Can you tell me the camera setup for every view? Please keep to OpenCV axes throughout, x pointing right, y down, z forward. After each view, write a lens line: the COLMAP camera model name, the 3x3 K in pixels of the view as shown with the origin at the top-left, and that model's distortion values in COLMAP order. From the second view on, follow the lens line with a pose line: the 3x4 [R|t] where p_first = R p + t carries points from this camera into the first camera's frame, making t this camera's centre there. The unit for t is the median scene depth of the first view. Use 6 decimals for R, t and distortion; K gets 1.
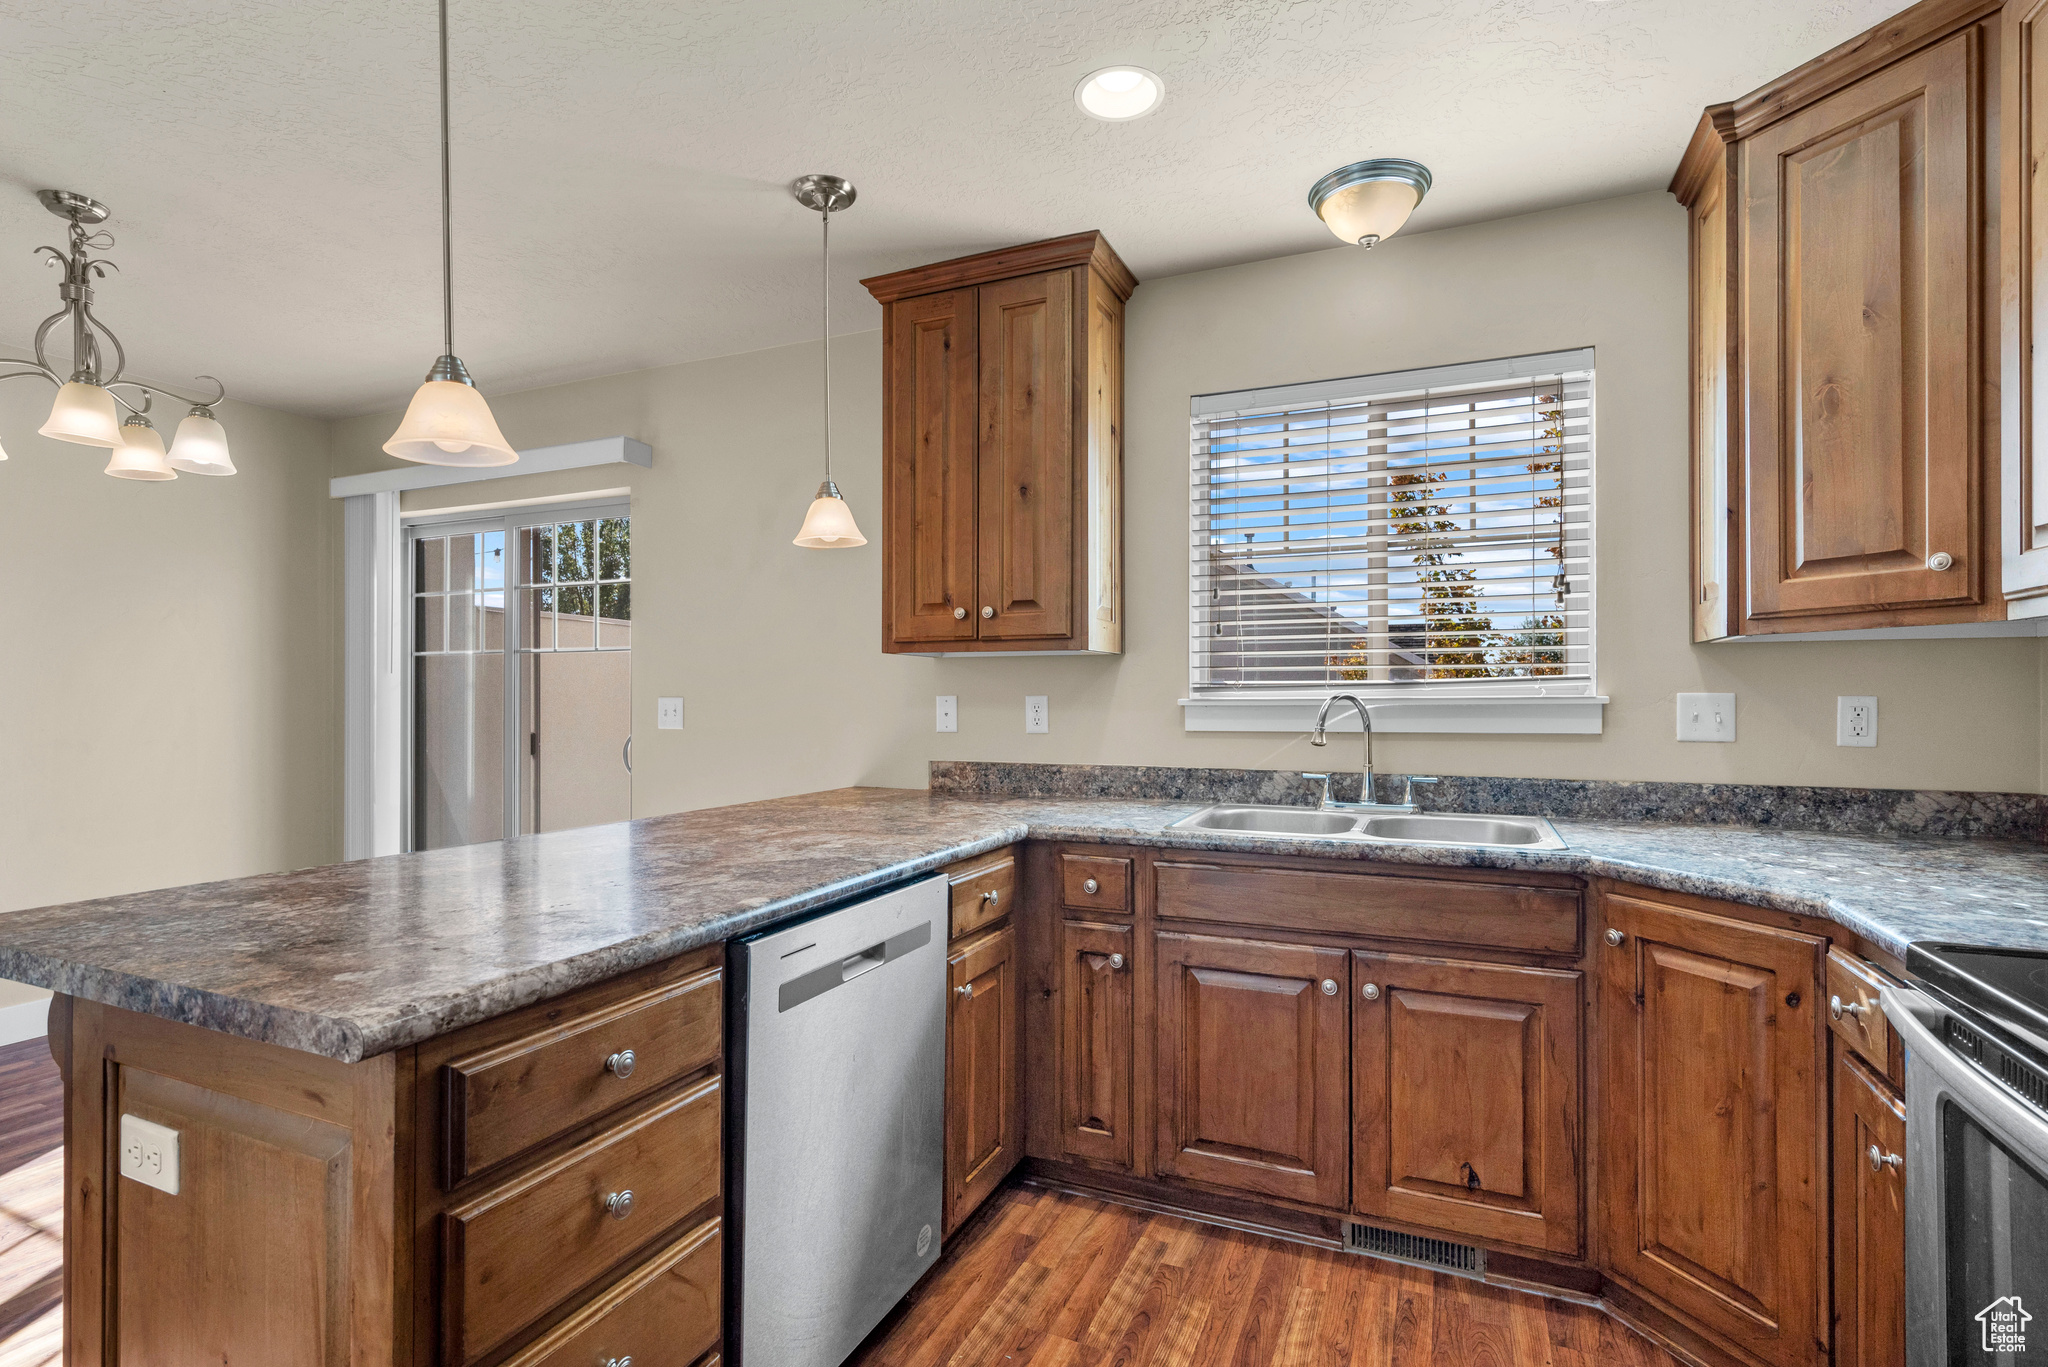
lens RADIAL K [[981.6, 0, 1024.3], [0, 981.6, 688.9], [0, 0, 1]] dist [-0.000958, 0.001812]
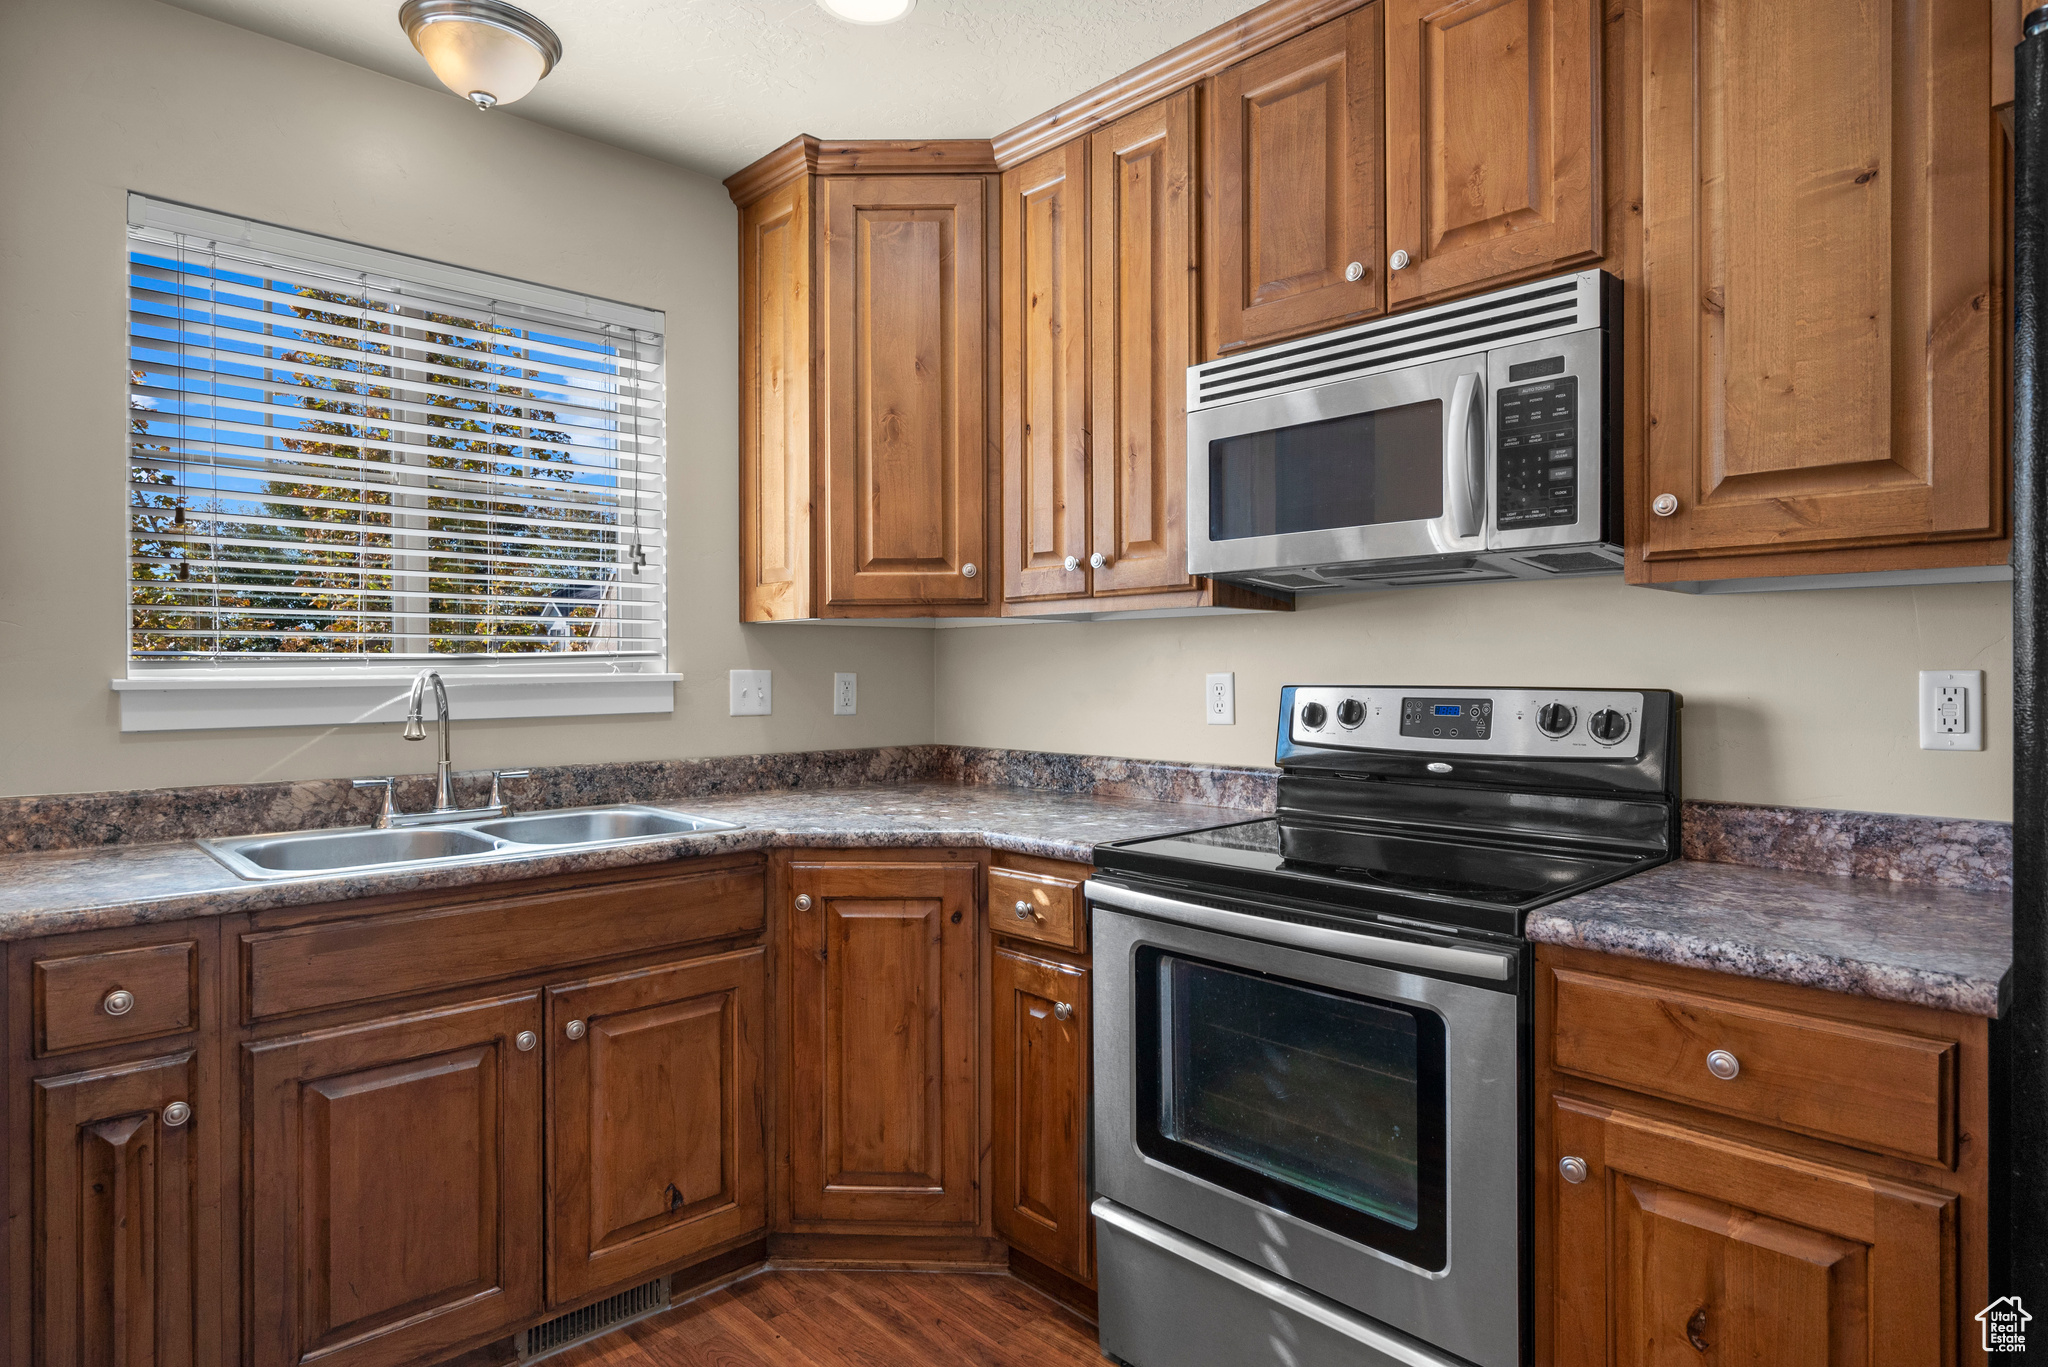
lens RADIAL K [[1145.6, 0, 1029.7], [0, 1145.6, 676.5], [0, 0, 1]] dist [-0.003488, 0.001566]
pose [[0.386411, -0.003822, 0.922319, -0.367442], [-0.001525, 0.999987, 0.004783, 0.005049], [-0.922326, -0.003254, 0.386400, 0.260798]]
